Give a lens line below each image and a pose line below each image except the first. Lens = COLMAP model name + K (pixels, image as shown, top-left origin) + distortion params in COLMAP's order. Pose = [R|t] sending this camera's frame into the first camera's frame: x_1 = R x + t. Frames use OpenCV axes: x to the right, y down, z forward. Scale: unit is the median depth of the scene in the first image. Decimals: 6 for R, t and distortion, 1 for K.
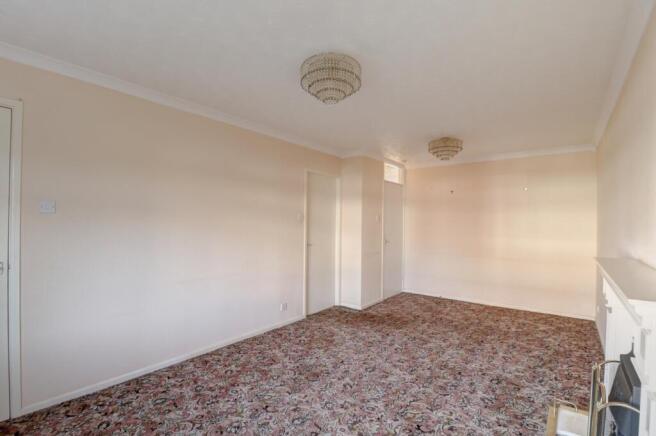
lens RADIAL K [[312.0, 0, 330.0], [0, 312.0, 214.1], [0, 0, 1]] dist [0.001975, -0.014496]
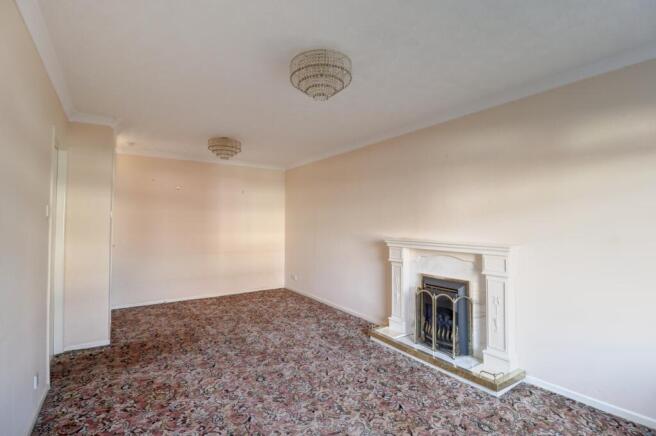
lens RADIAL K [[305.5, 0, 335.8], [0, 305.5, 218.0], [0, 0, 1]] dist [-0.001819, -0.013263]
pose [[0.302861, 0.004072, 0.953026, -0.516455], [-0.024882, 0.999684, 0.003636, 0.007937], [-0.952710, -0.024815, 0.302867, 0.402301]]
